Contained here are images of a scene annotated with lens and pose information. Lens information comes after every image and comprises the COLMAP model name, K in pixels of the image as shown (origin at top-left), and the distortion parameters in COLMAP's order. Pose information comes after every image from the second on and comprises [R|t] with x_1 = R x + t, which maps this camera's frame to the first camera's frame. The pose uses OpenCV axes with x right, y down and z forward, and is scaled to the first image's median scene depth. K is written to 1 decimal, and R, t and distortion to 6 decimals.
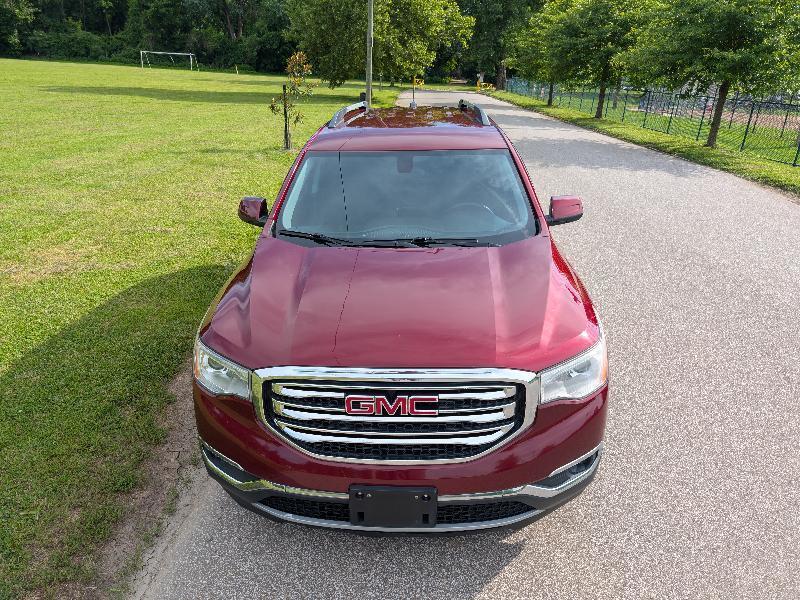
lens RADIAL K [[585.1, 0, 402.8], [0, 585.1, 300.1], [0, 0, 1]] dist [0.007300, -0.005724]
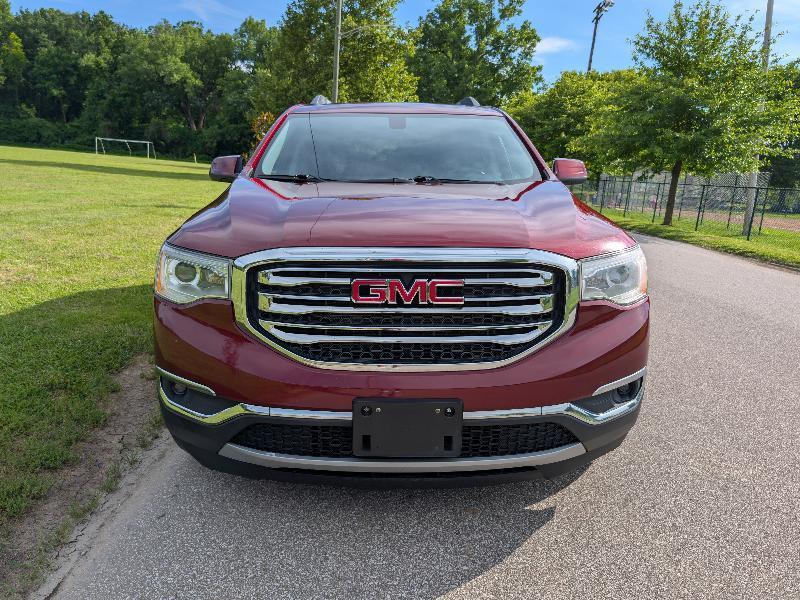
lens RADIAL K [[603.1, 0, 408.0], [0, 603.1, 298.9], [0, 0, 1]] dist [0.004739, 0.000502]
pose [[0.996750, 0.008544, 0.080099, -0.069206], [0.005110, 0.985650, -0.168723, 0.266311], [-0.080391, 0.168584, 0.982404, 0.137731]]
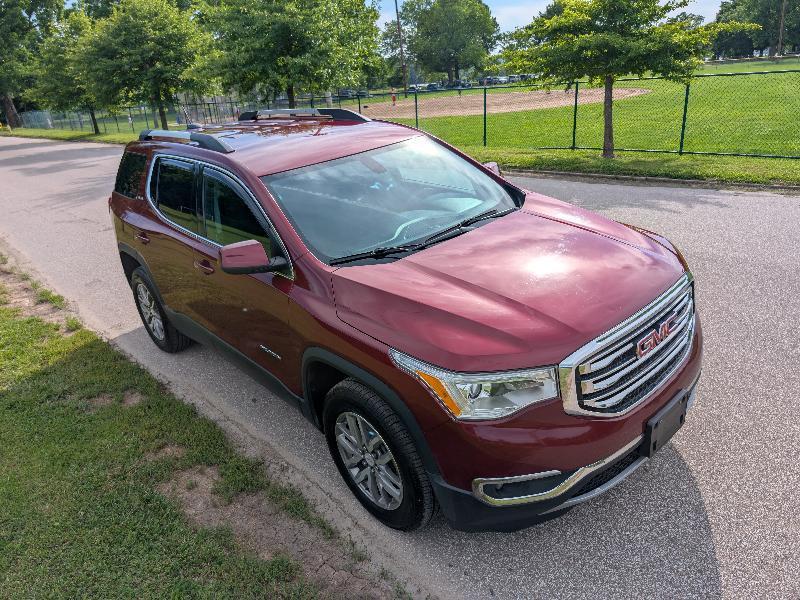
lens RADIAL K [[583.5, 0, 402.0], [0, 583.5, 287.1], [0, 0, 1]] dist [0.004957, -0.002091]
pose [[0.706732, -0.330845, 0.625357, -0.834712], [0.359554, 0.929221, 0.085262, -0.144176], [-0.609304, 0.164593, 0.775666, 0.328610]]
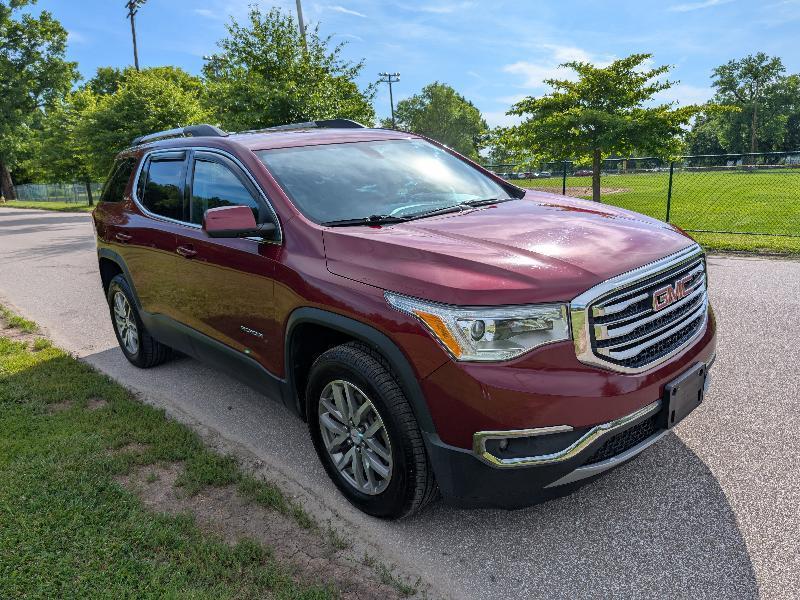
lens RADIAL K [[585.1, 0, 402.8], [0, 585.1, 300.1], [0, 0, 1]] dist [0.007300, -0.005724]
pose [[0.699867, -0.219513, 0.679706, -0.860900], [0.327947, 0.944128, -0.032766, 0.054461], [-0.634537, 0.245839, 0.732753, 0.432952]]
